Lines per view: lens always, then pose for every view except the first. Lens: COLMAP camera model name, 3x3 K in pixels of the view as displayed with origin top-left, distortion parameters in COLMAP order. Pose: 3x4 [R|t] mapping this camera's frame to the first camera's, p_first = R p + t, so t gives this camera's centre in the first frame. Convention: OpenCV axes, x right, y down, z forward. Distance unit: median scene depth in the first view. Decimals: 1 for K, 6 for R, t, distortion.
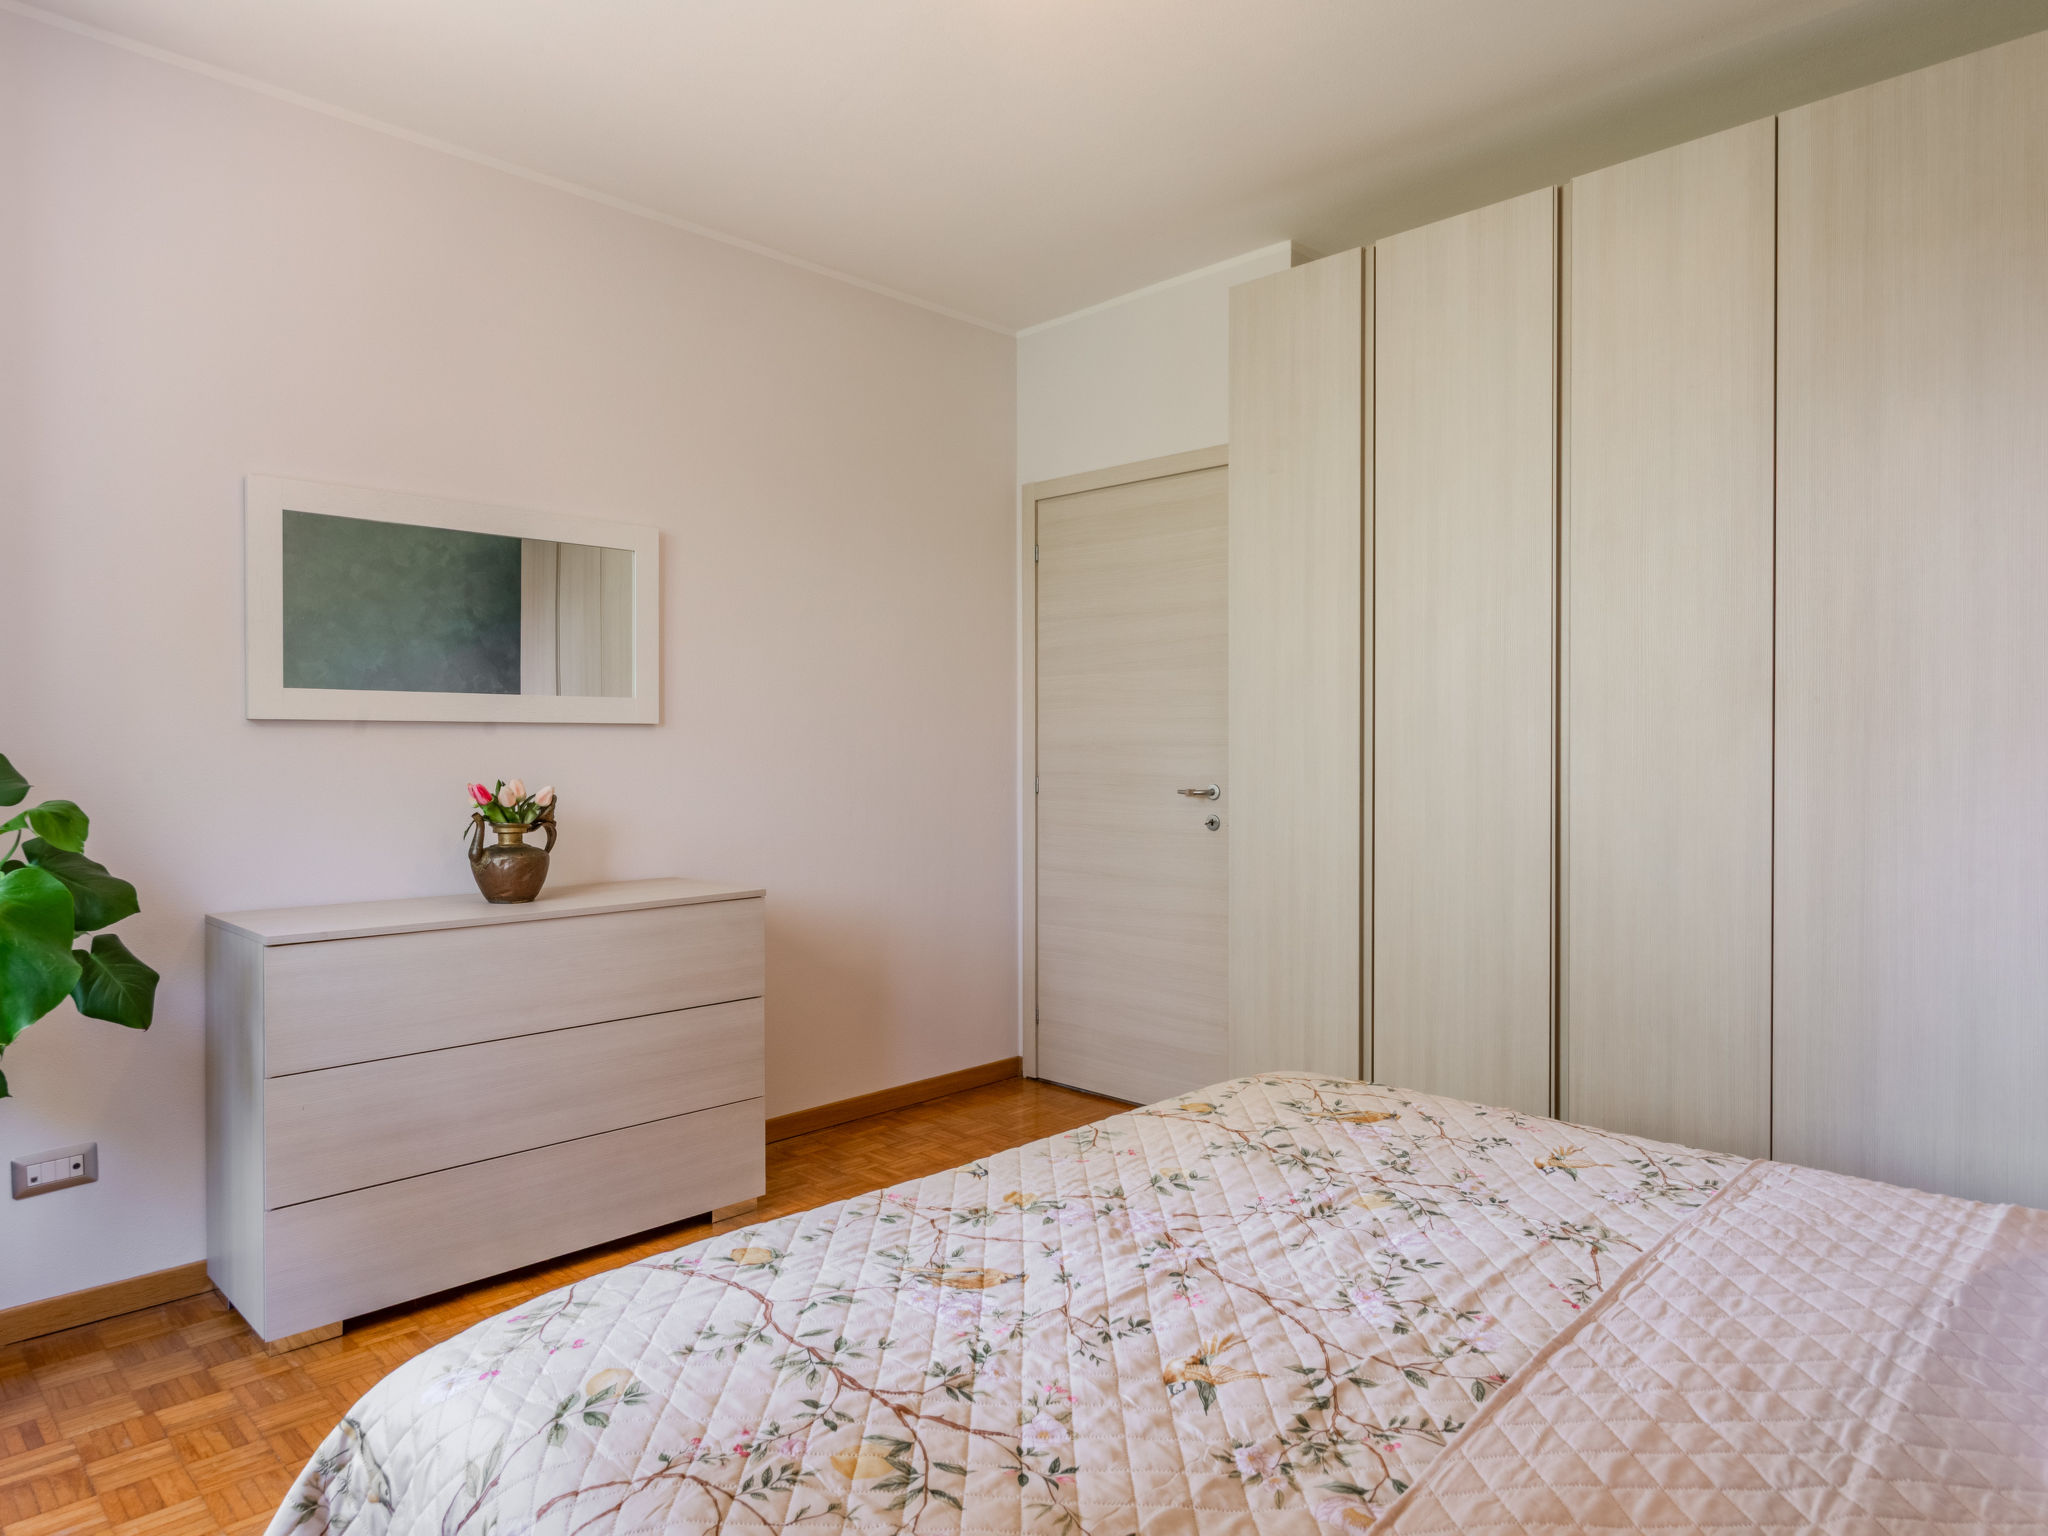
lens RADIAL K [[1266.7, 0, 1024.0], [0, 1266.7, 768.0], [0, 0, 1]] dist [-0.002505, -0.001737]
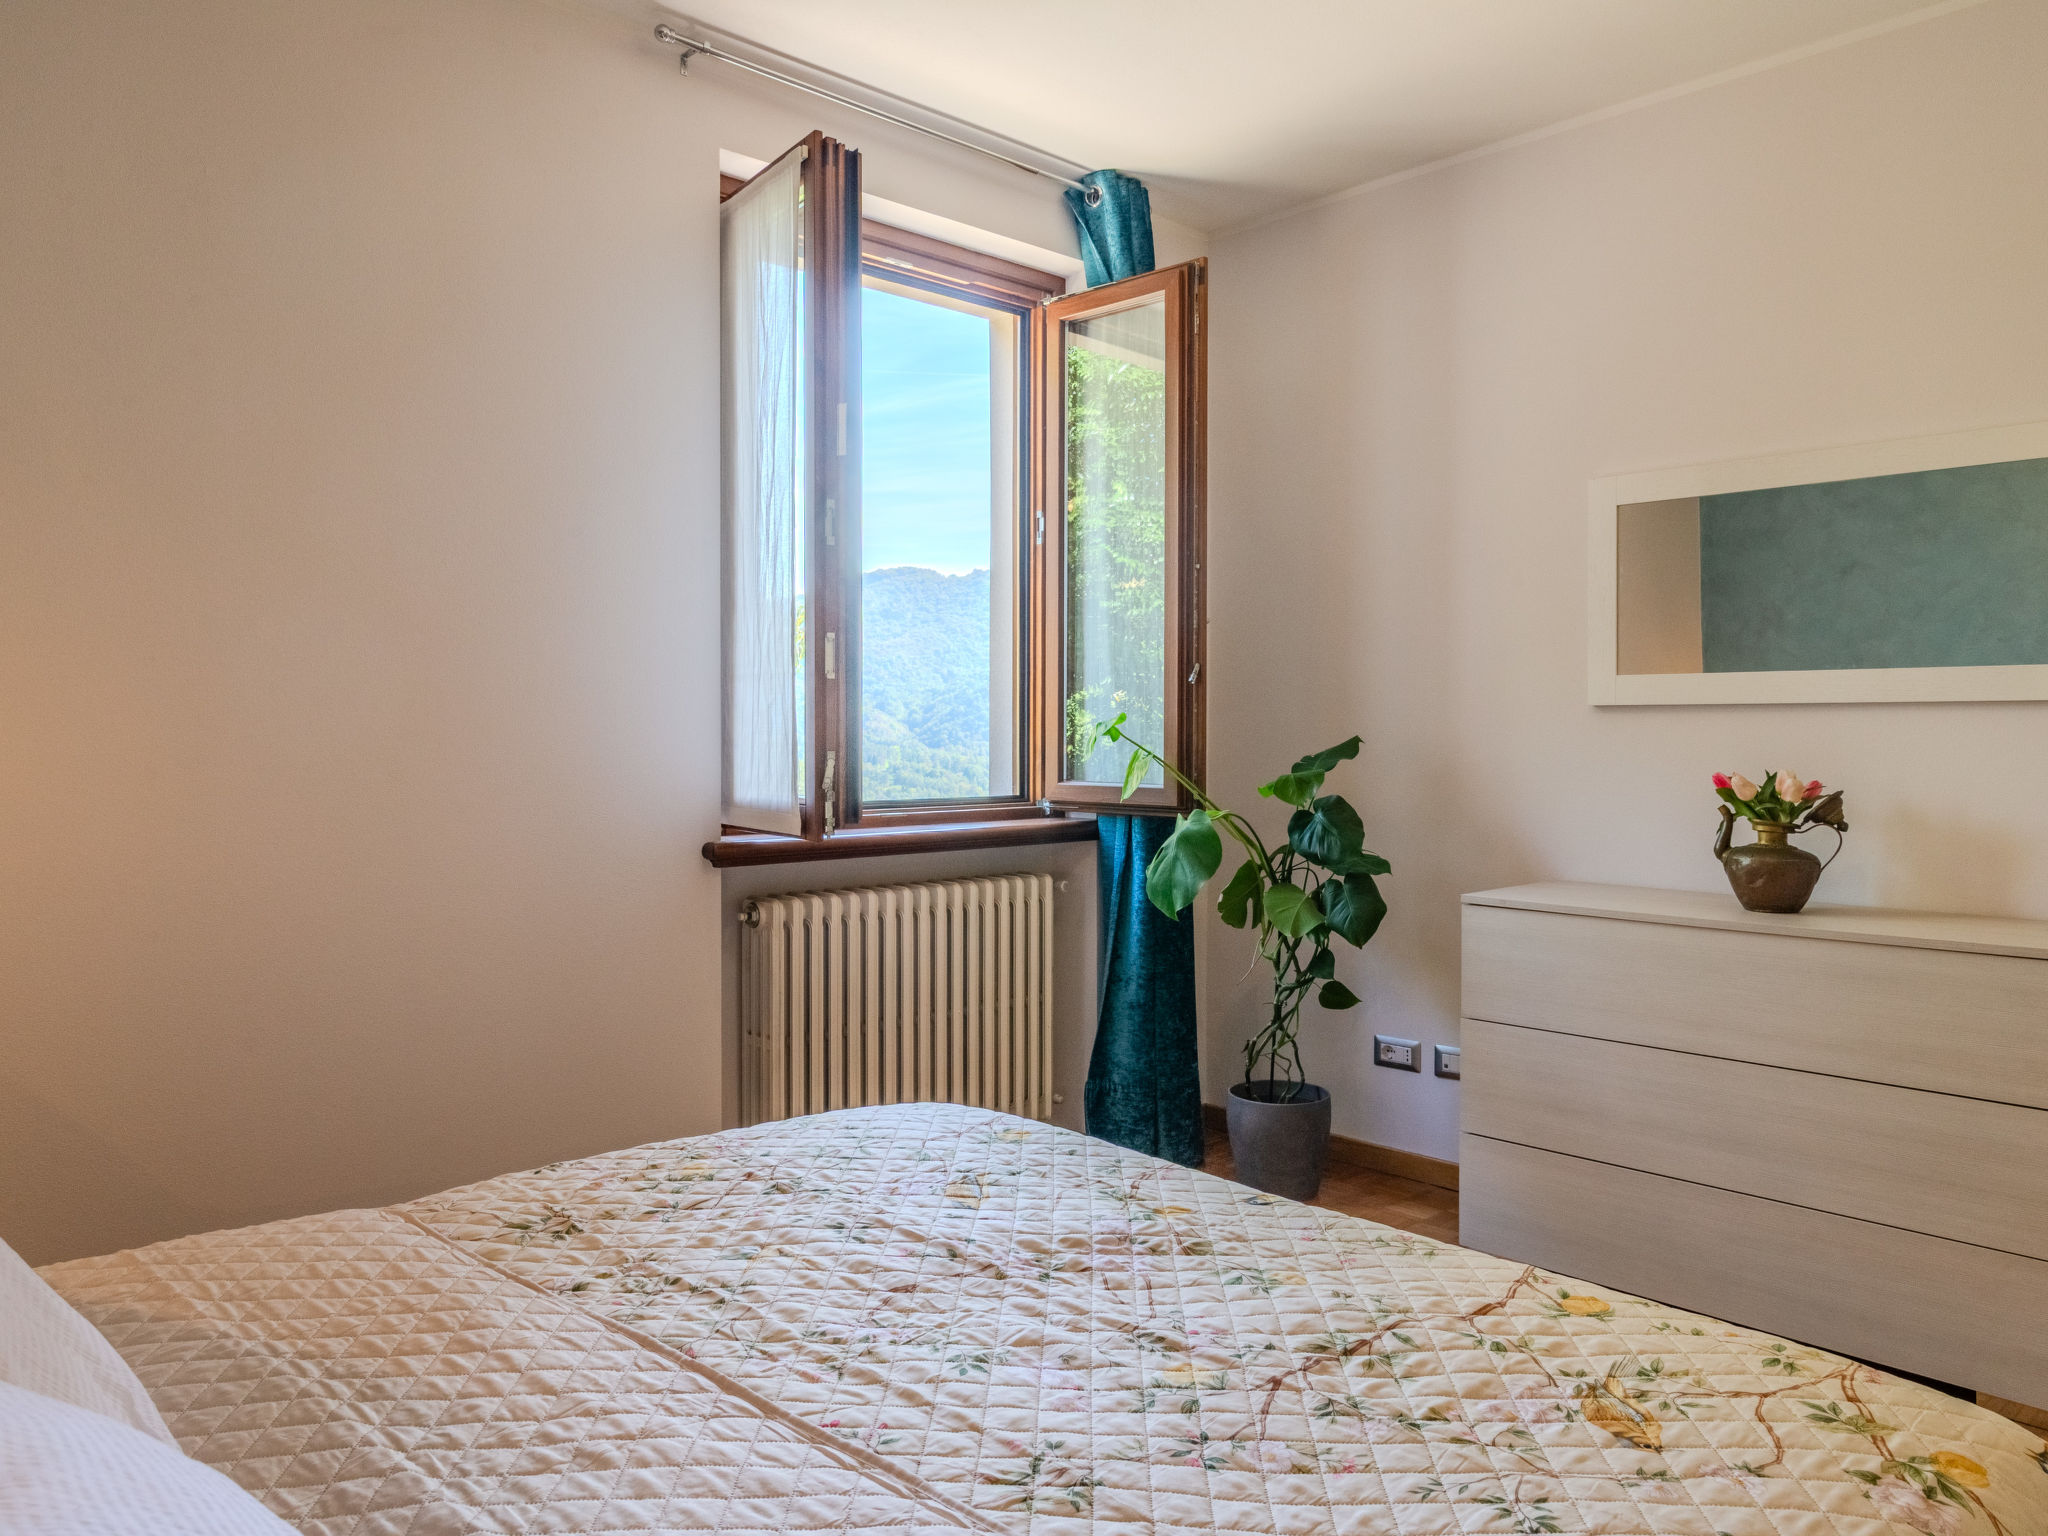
lens RADIAL K [[1458.5, 0, 1018.2], [0, 1458.5, 749.2], [0, 0, 1]] dist [0.003897, 0.000892]
pose [[-0.030366, 0.015563, -0.999418, 1.214361], [-0.017776, 0.999712, 0.016108, -0.024245], [0.999381, 0.018255, -0.030080, 1.019514]]
